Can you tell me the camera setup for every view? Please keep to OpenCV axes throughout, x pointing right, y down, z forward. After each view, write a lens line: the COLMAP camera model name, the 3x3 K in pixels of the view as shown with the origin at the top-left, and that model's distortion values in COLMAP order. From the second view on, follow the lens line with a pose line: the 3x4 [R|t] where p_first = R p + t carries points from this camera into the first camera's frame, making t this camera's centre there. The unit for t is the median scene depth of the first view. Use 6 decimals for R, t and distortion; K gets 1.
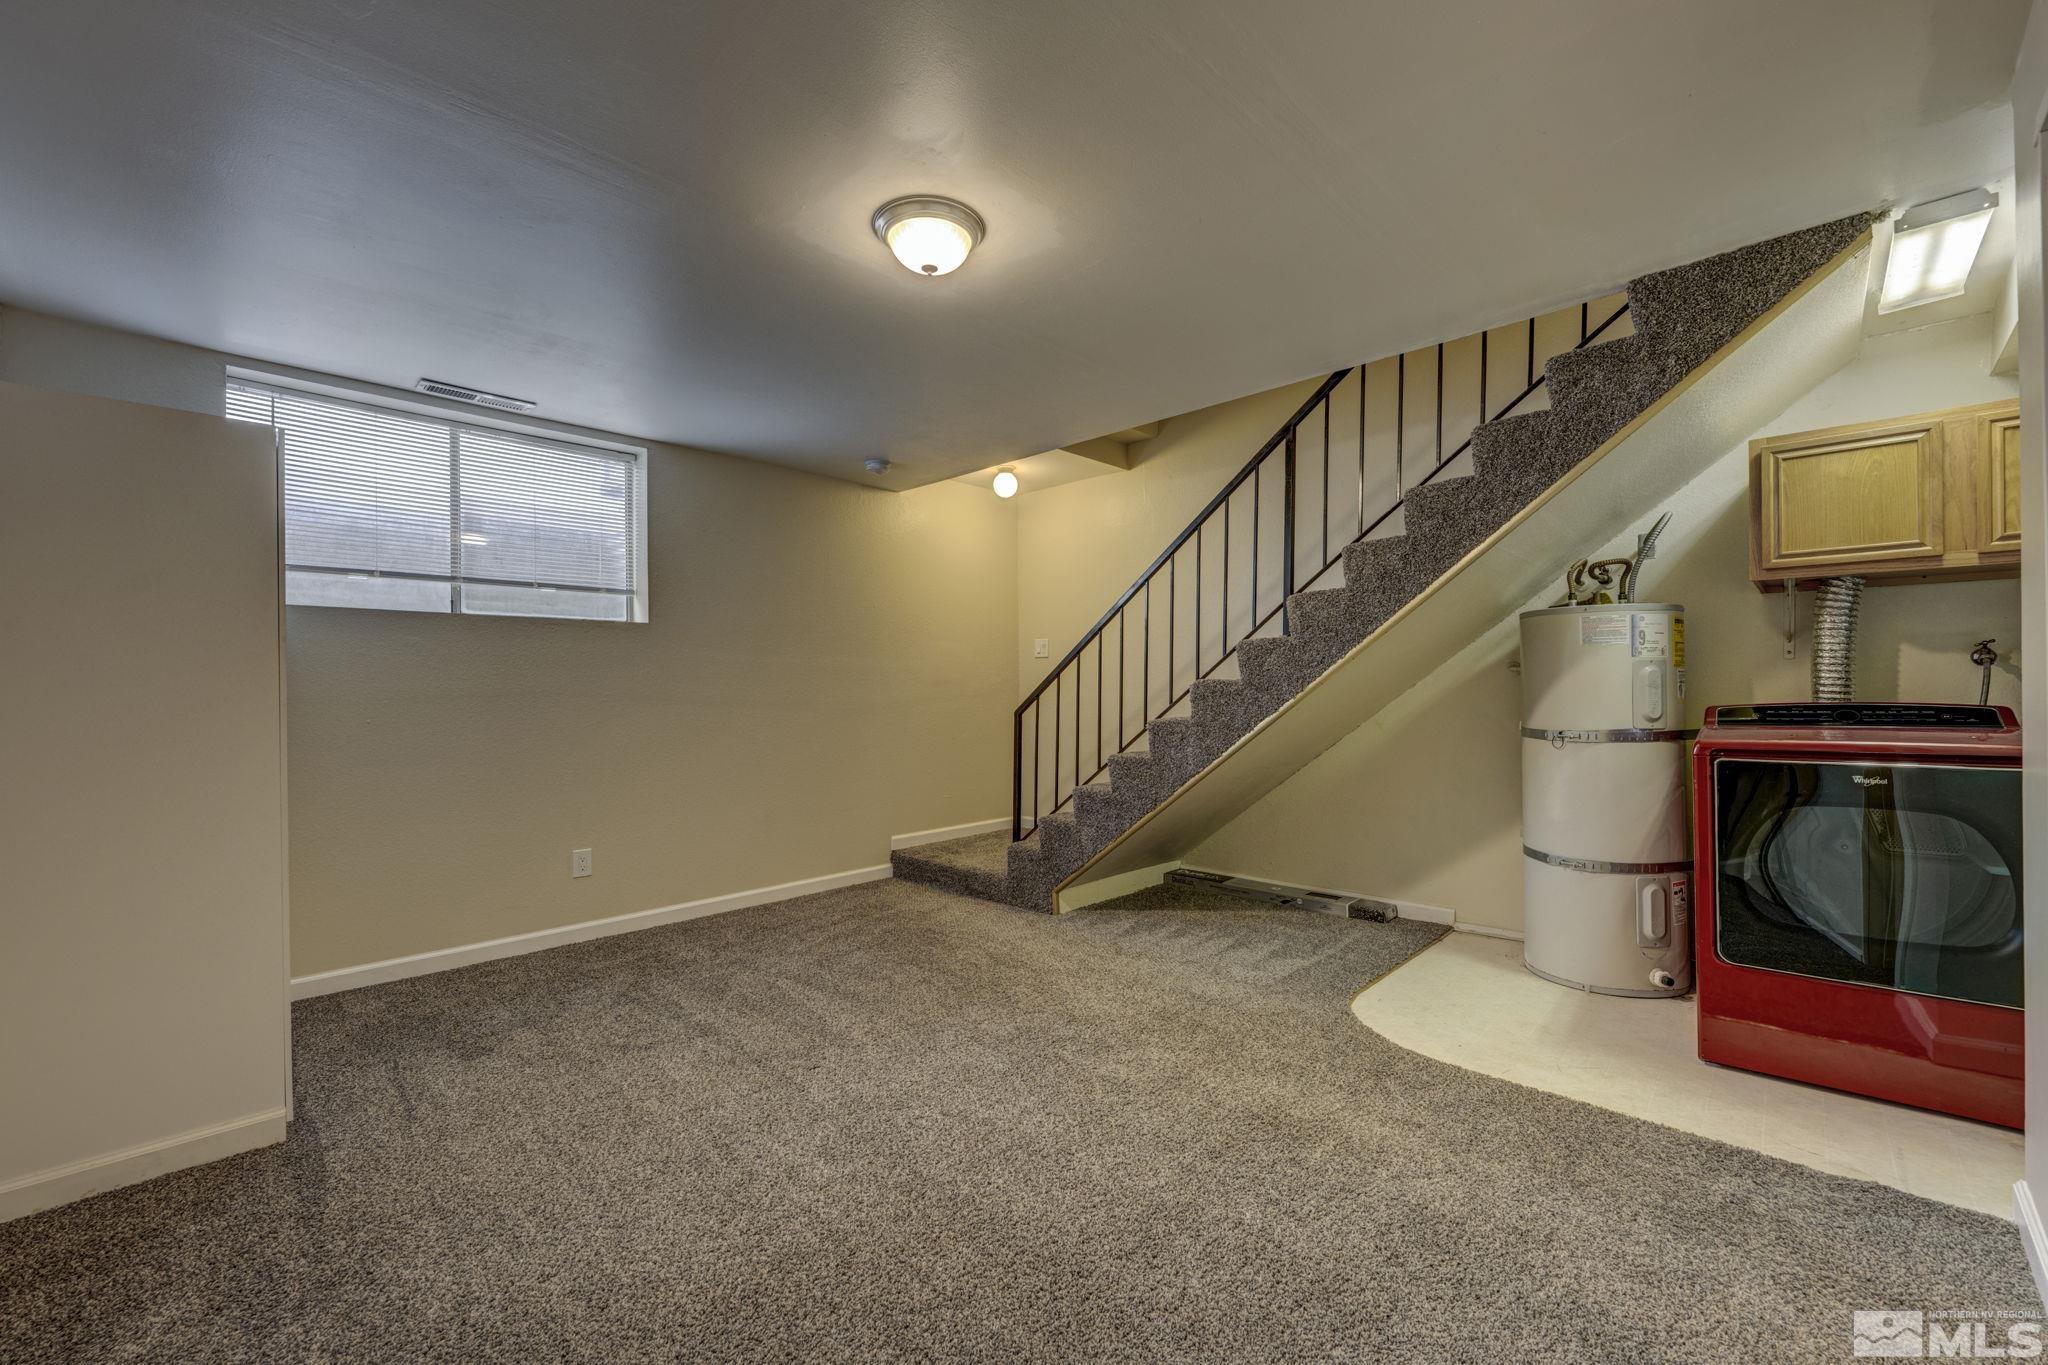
lens RADIAL K [[823.0, 0, 1018.4], [0, 823.0, 683.1], [0, 0, 1]] dist [-0.002418, 0.000027]
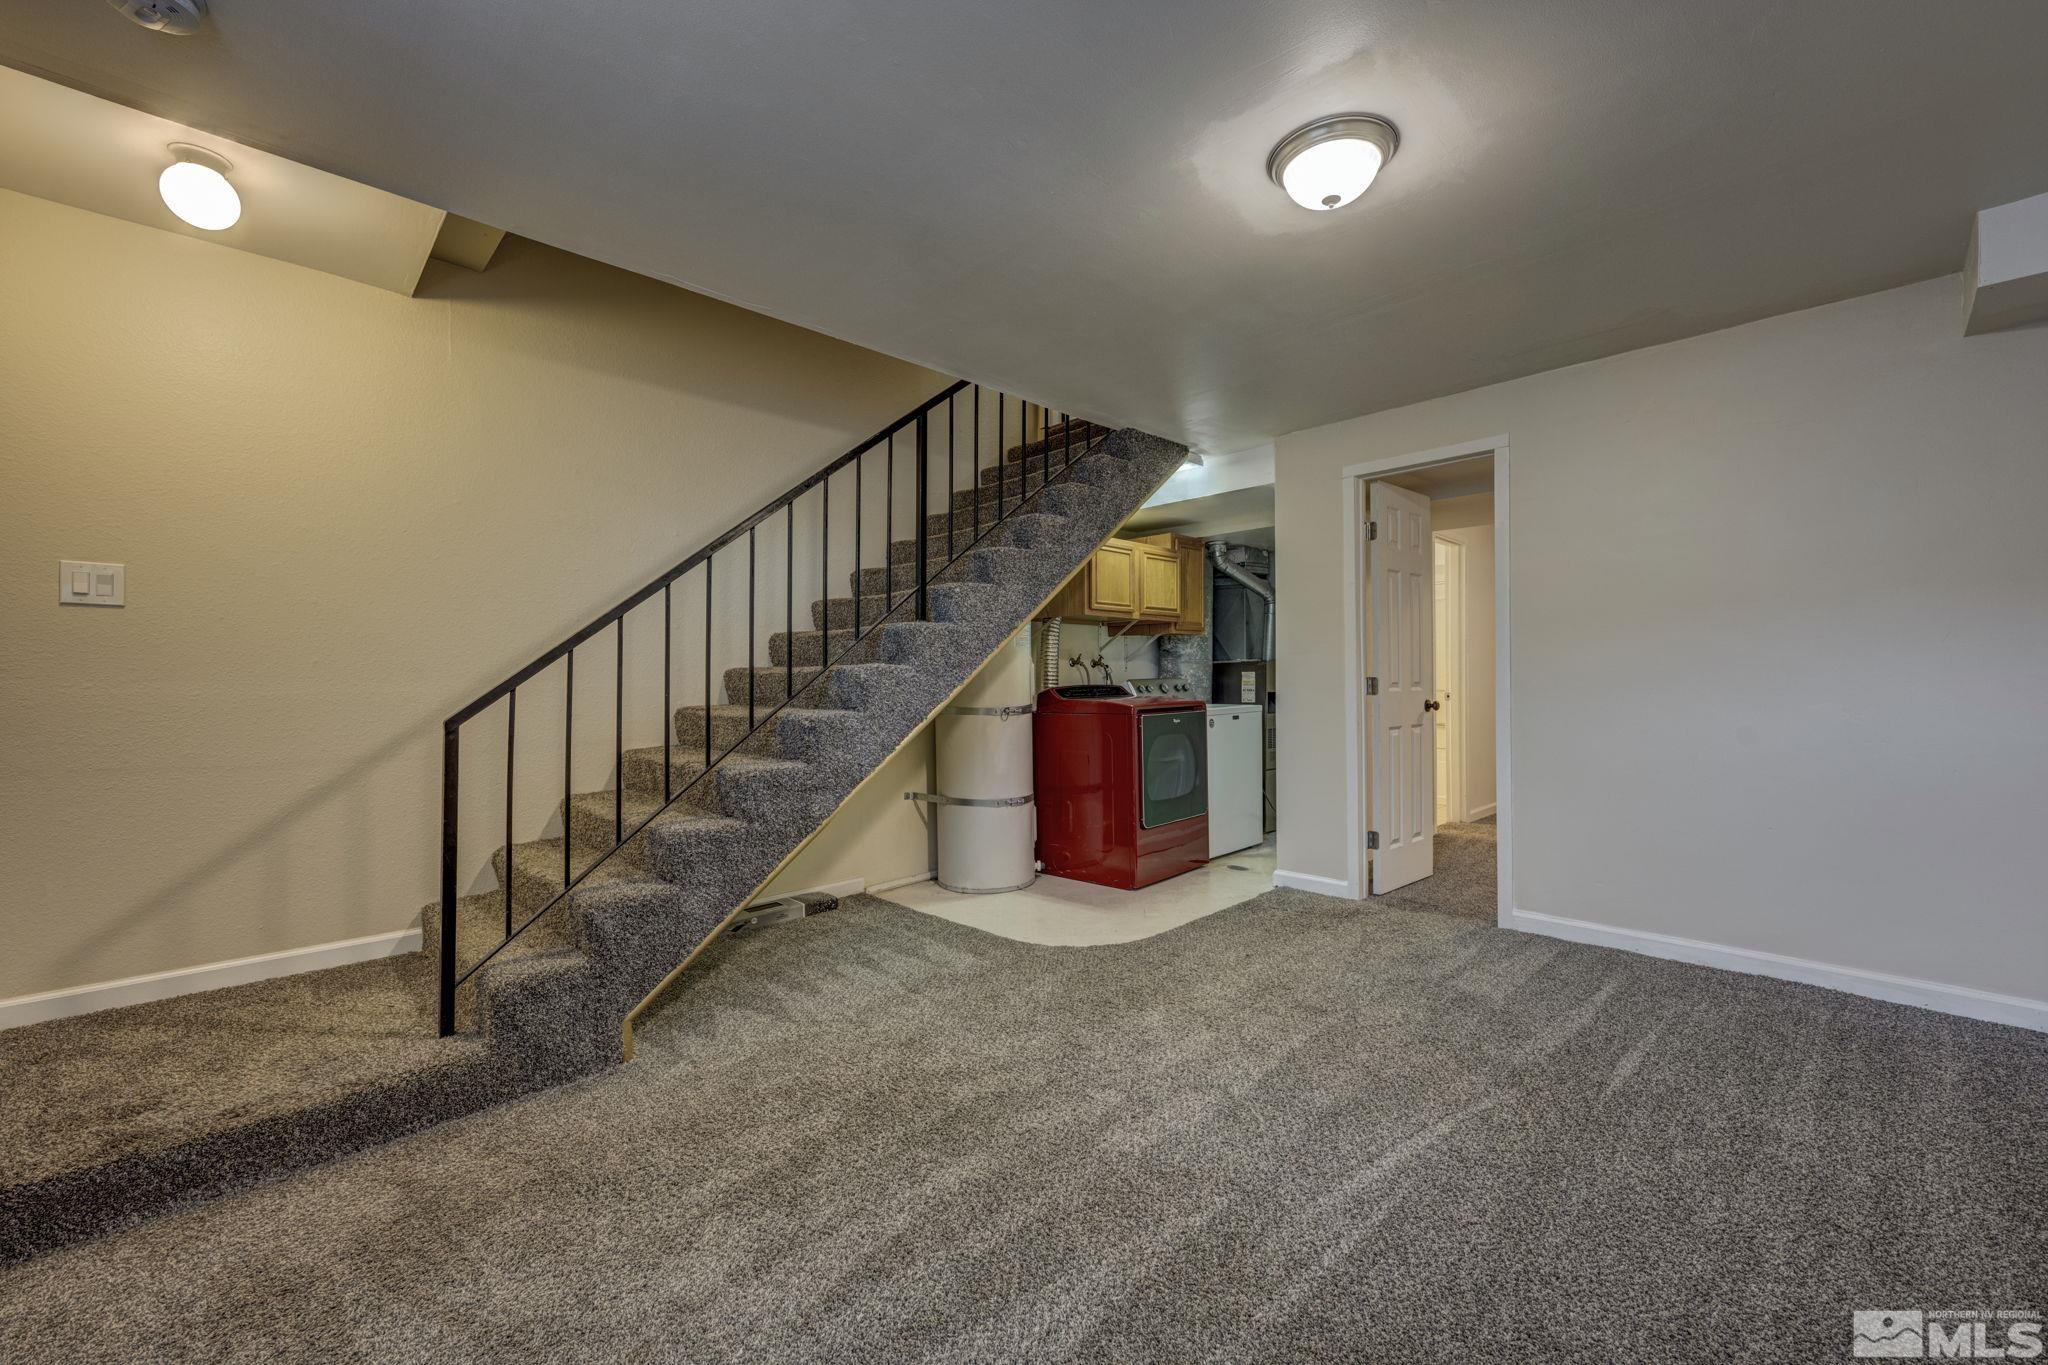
lens RADIAL K [[823.0, 0, 1018.7], [0, 823.0, 677.5], [0, 0, 1]] dist [-0.002418, 0.000027]
pose [[0.026155, 0.013174, 0.999571, -0.609965], [0.003147, 0.999907, -0.013261, 0.022235], [-0.999653, 0.003492, 0.026111, 0.803860]]
